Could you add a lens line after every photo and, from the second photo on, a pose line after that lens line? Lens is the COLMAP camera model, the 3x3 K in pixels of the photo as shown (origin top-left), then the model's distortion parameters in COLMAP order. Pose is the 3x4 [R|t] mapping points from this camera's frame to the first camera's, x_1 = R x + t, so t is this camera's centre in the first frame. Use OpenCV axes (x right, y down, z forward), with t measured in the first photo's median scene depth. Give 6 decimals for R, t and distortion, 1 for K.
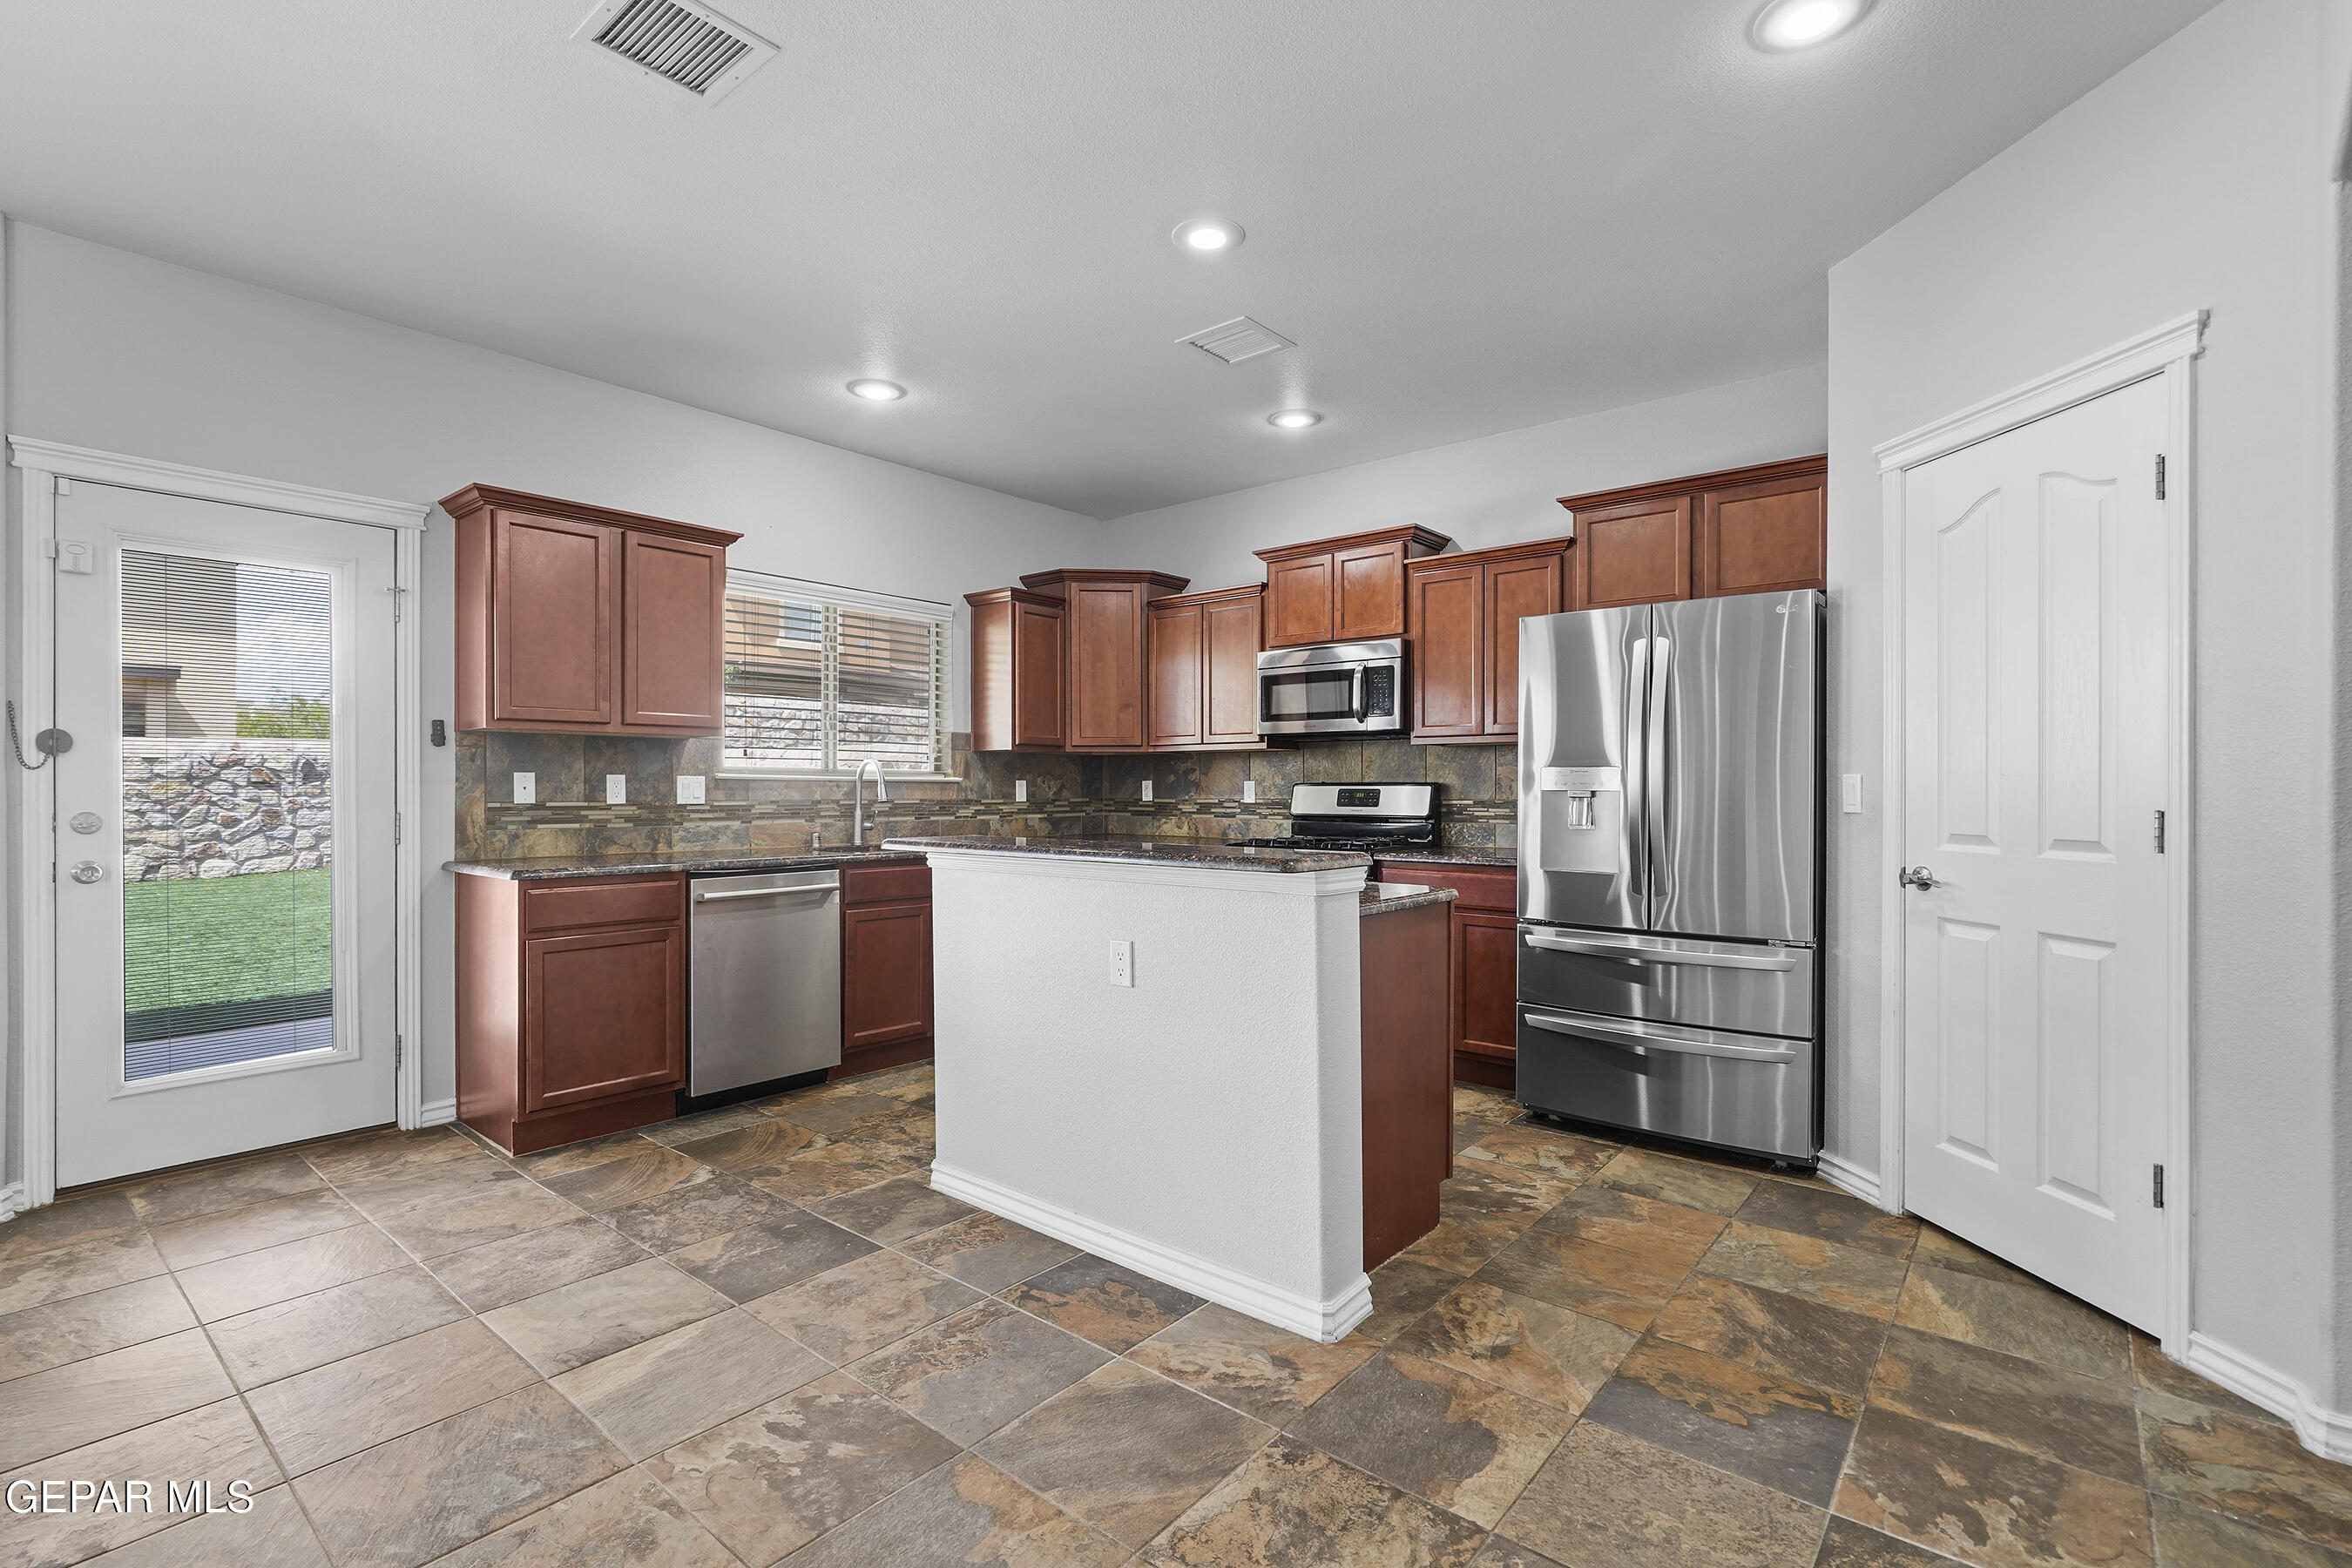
lens RADIAL K [[1078.0, 0, 1160.3], [0, 1078.0, 785.2], [0, 0, 1]] dist [-0.004292, 0.001399]
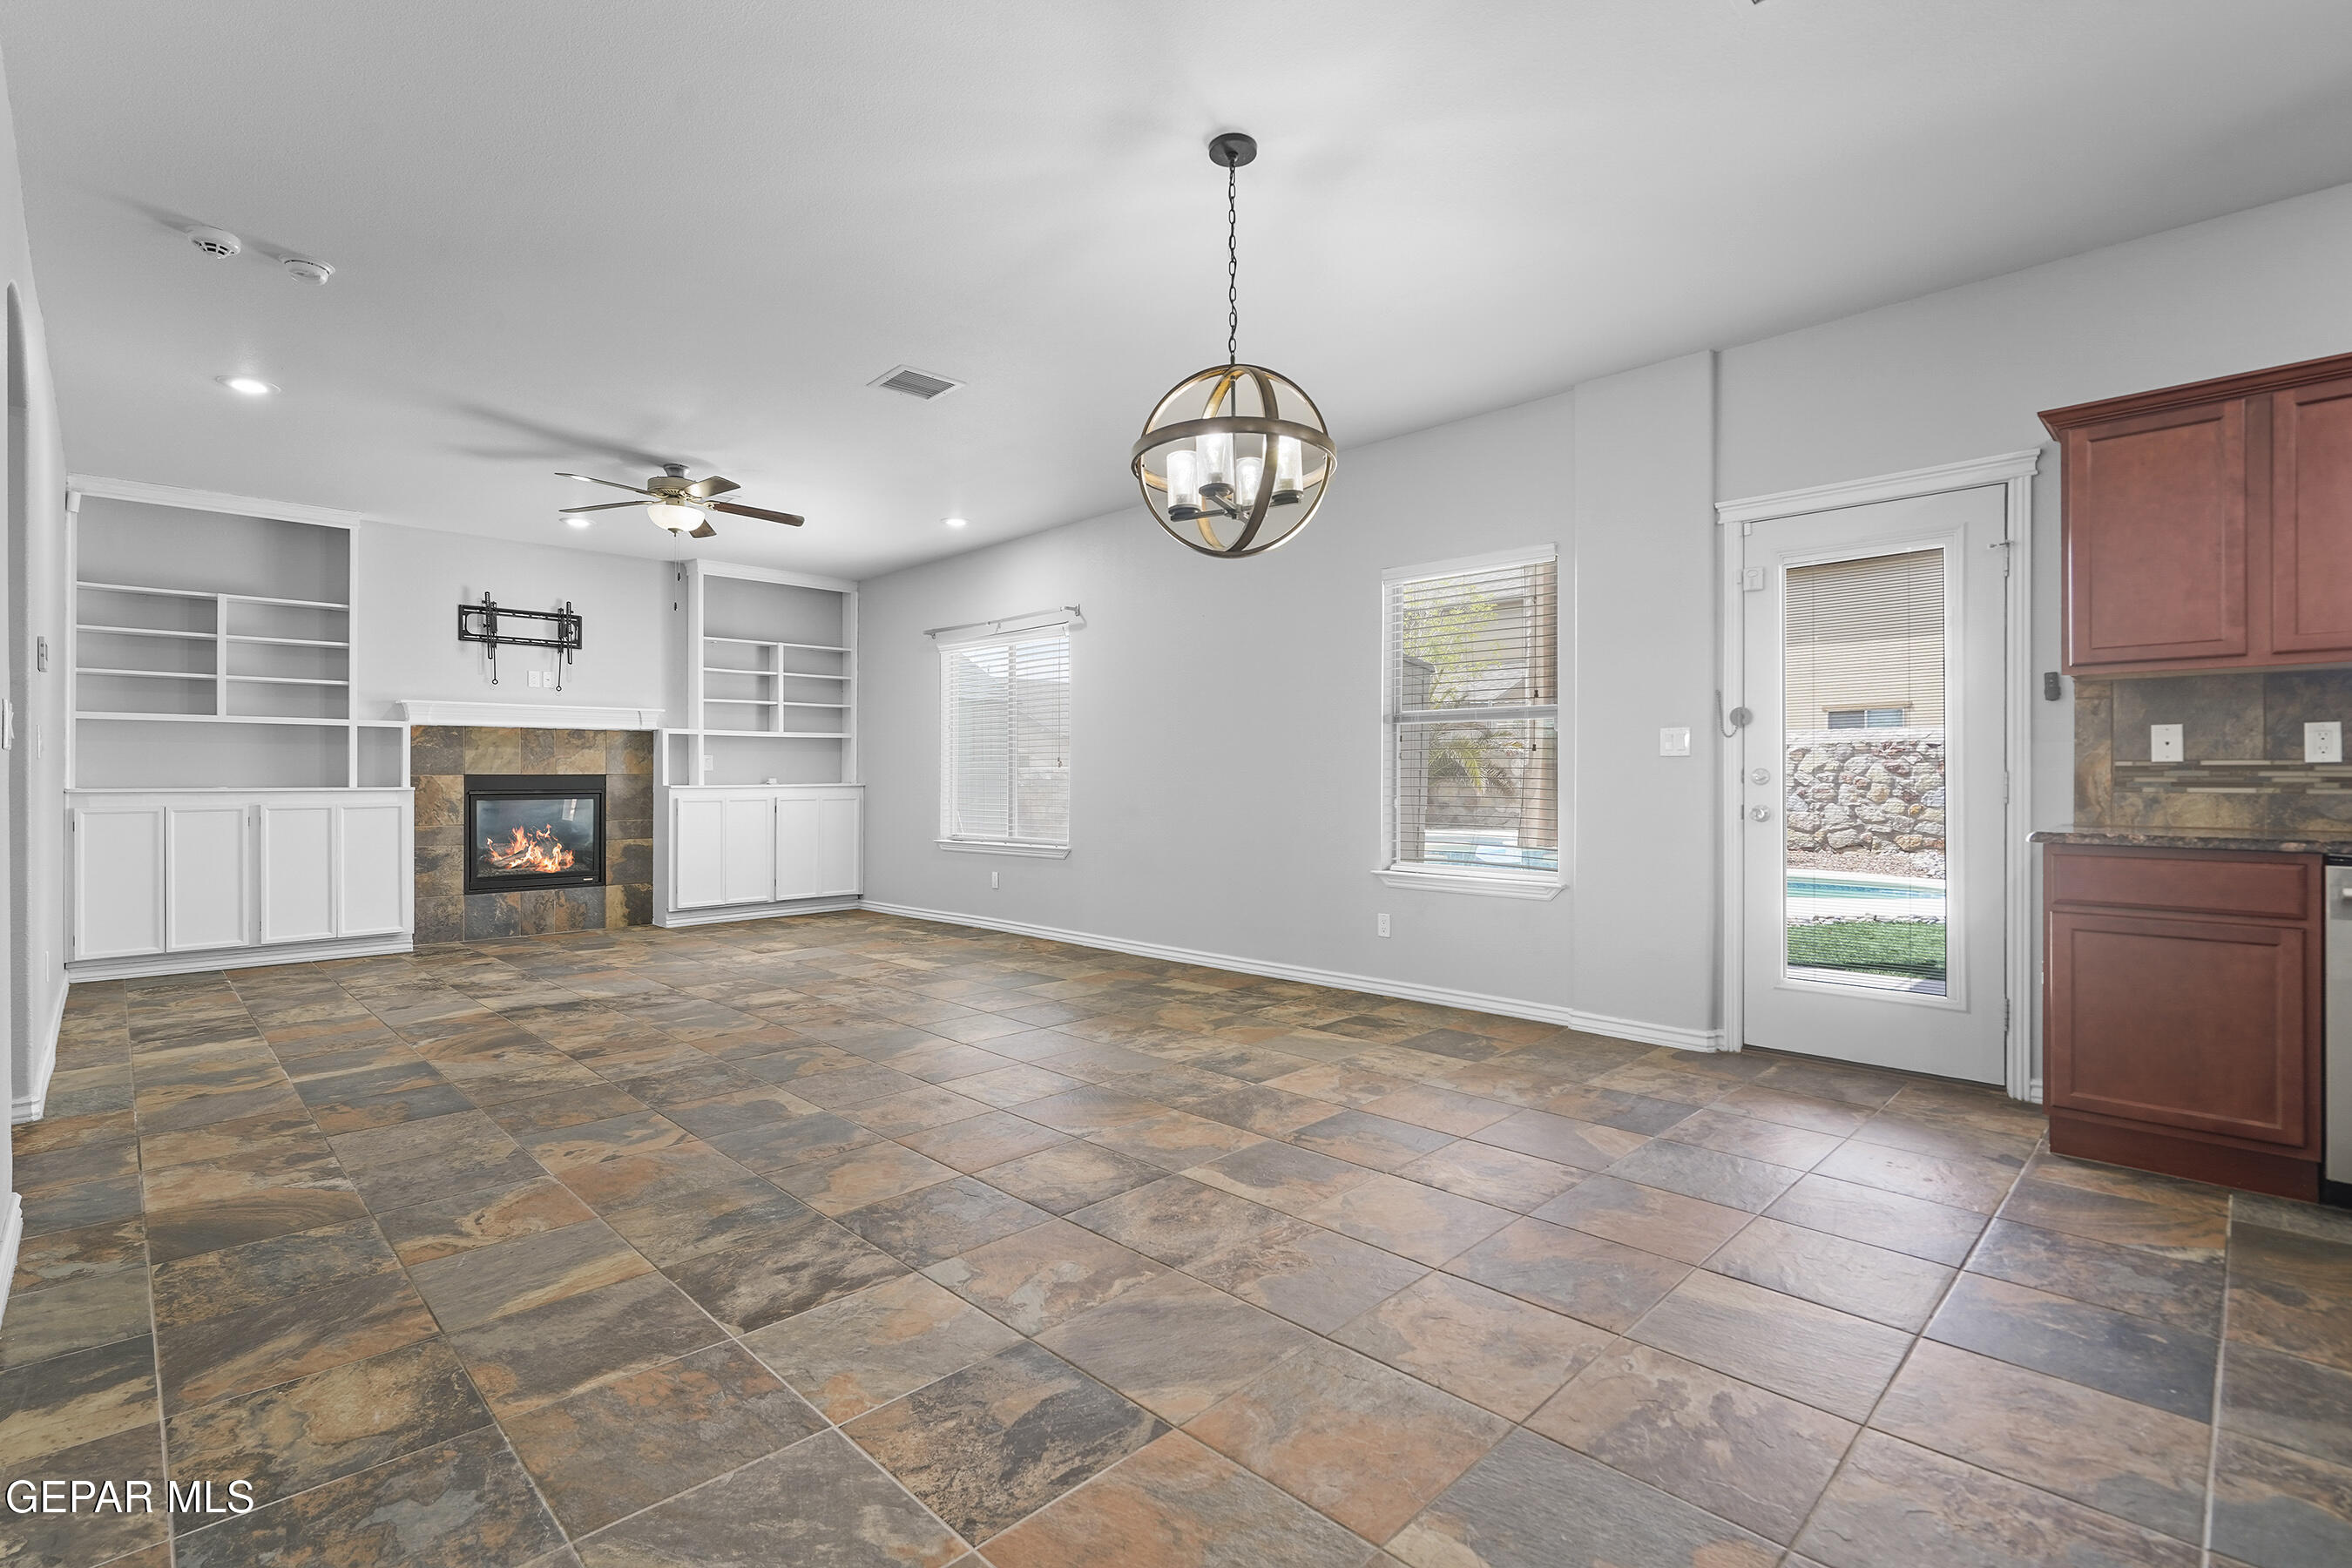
lens RADIAL K [[1078.0, 0, 1163.7], [0, 1078.0, 773.2], [0, 0, 1]] dist [-0.004292, 0.001399]
pose [[-0.093996, -0.004429, -0.995563, 0.356196], [0.003038, 0.999984, -0.004736, 0.031265], [0.995568, -0.003469, -0.093981, 0.346215]]
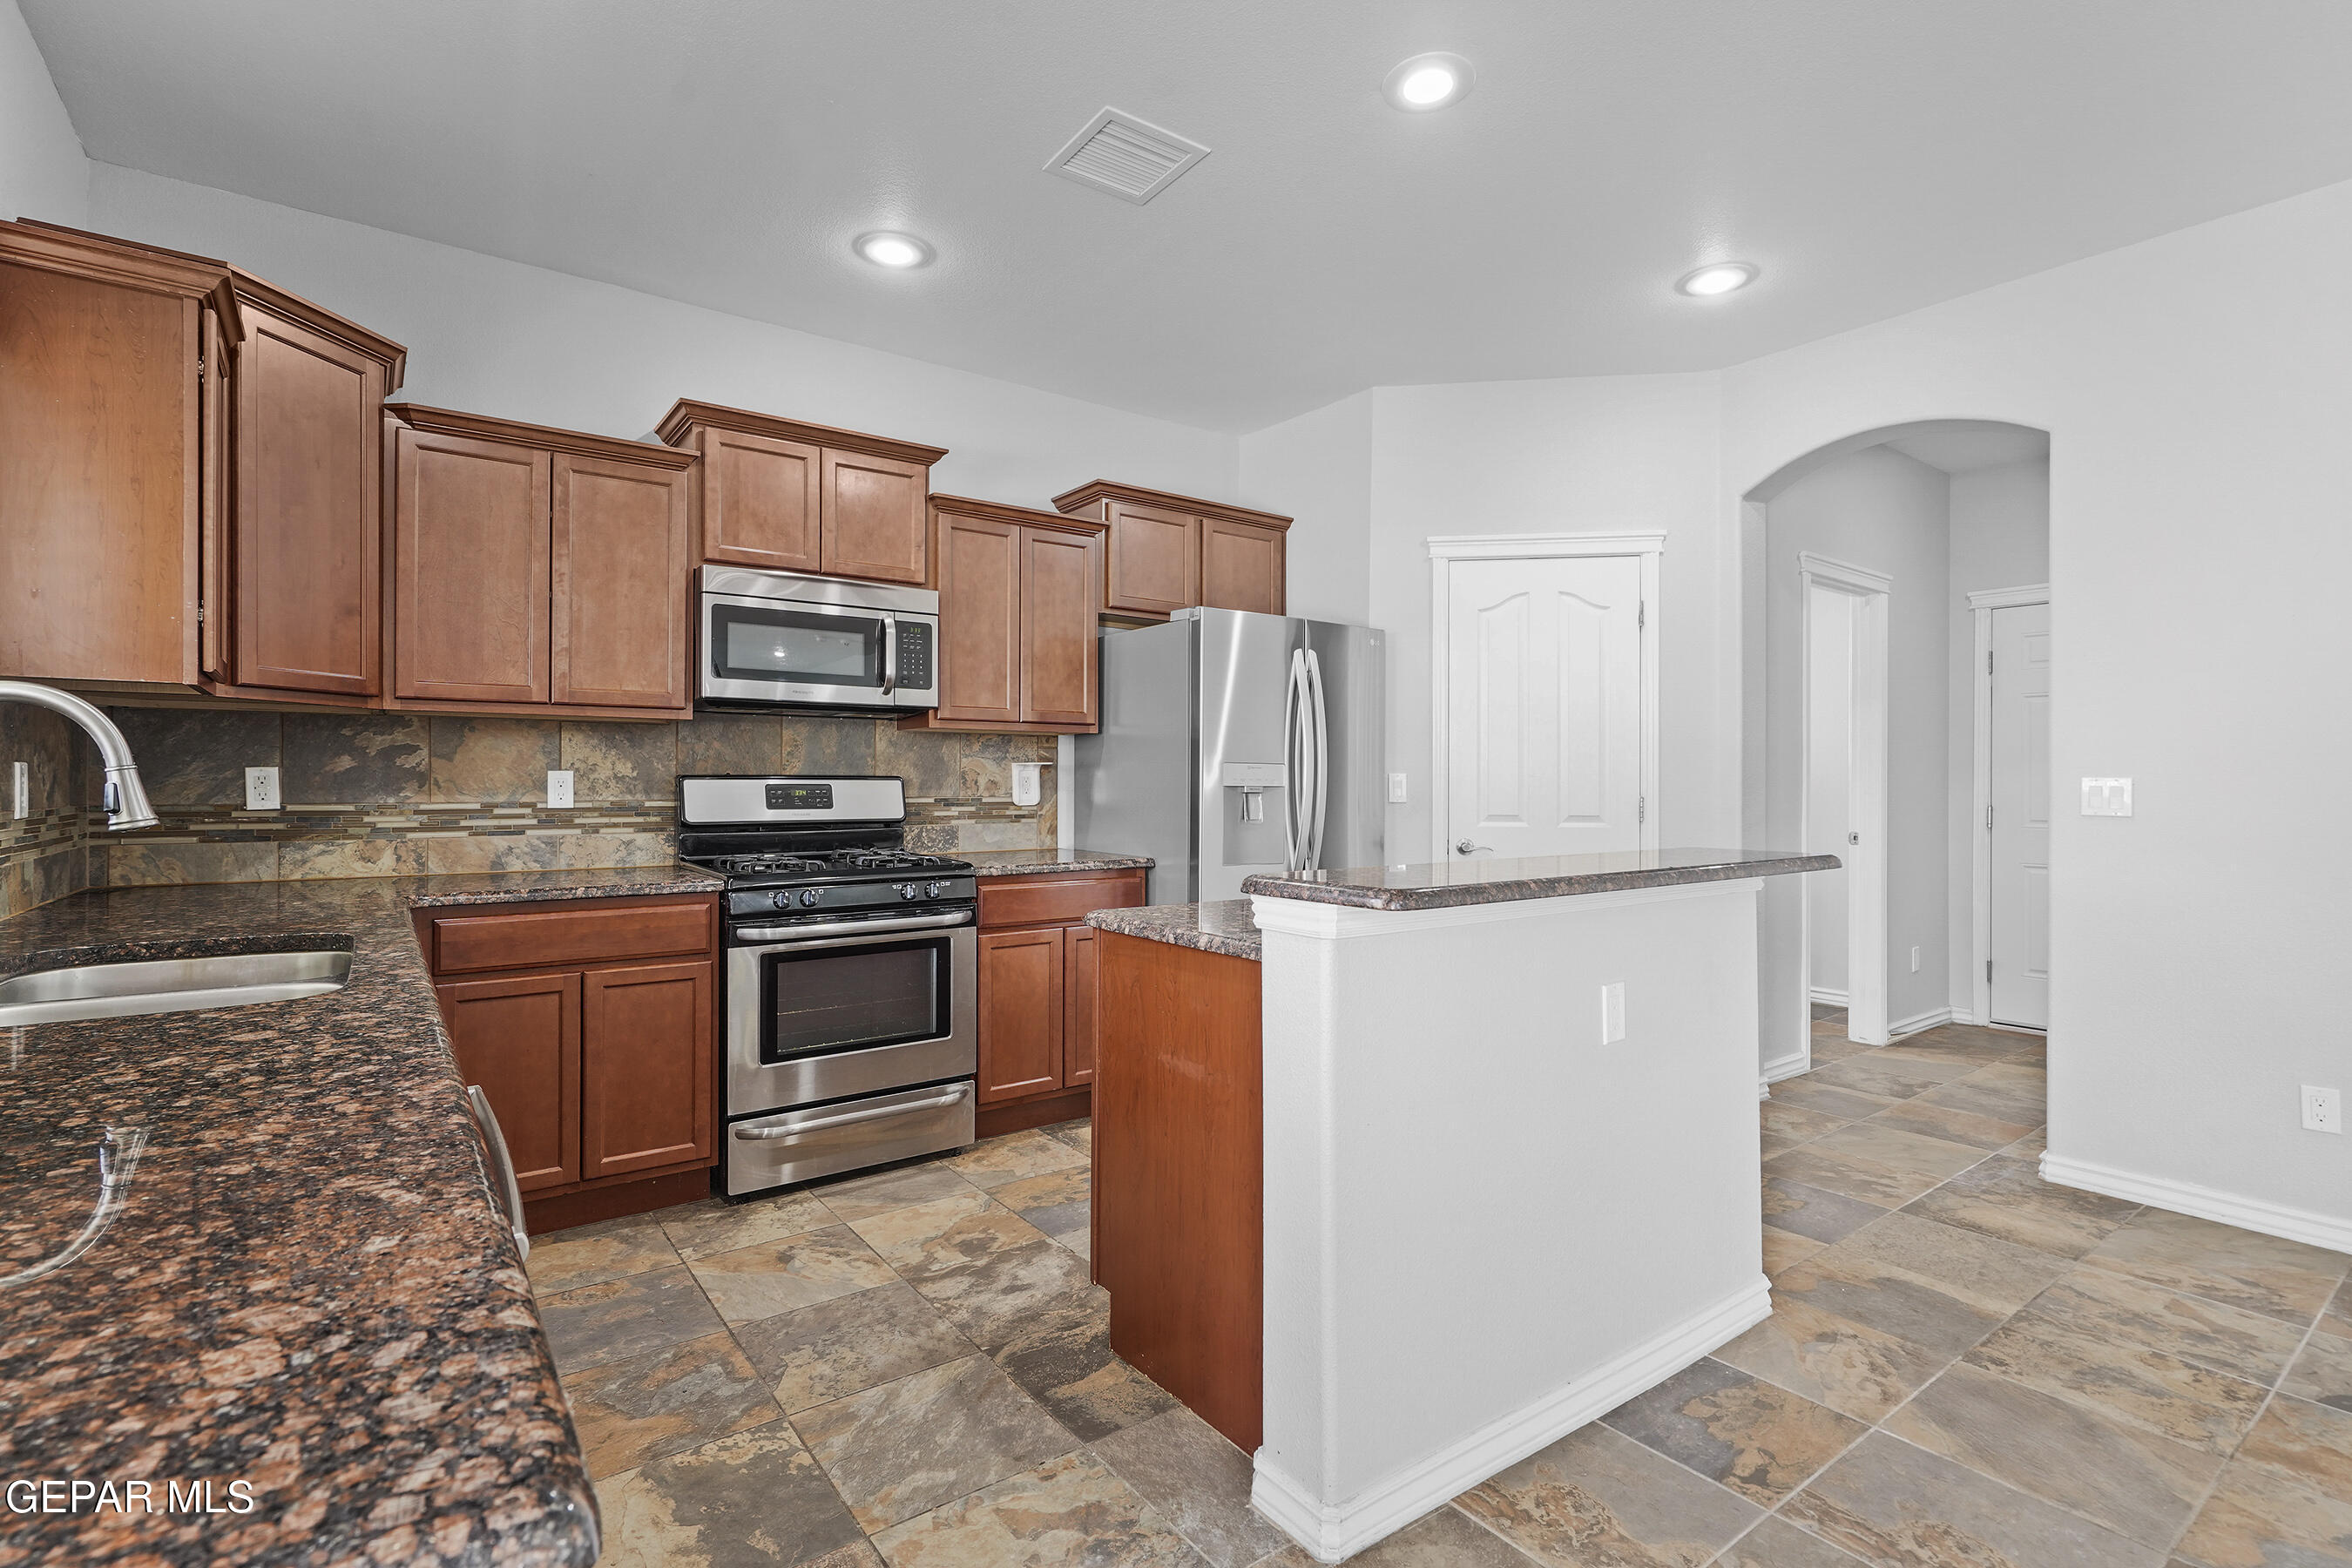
lens RADIAL K [[1078.0, 0, 1163.7], [0, 1078.0, 787.0], [0, 0, 1]] dist [-0.004292, 0.001399]
pose [[0.237282, -0.003542, 0.971434, -0.667606], [-0.005110, 0.999975, 0.004895, 0.000600], [-0.971427, -0.006125, 0.237258, 0.877649]]
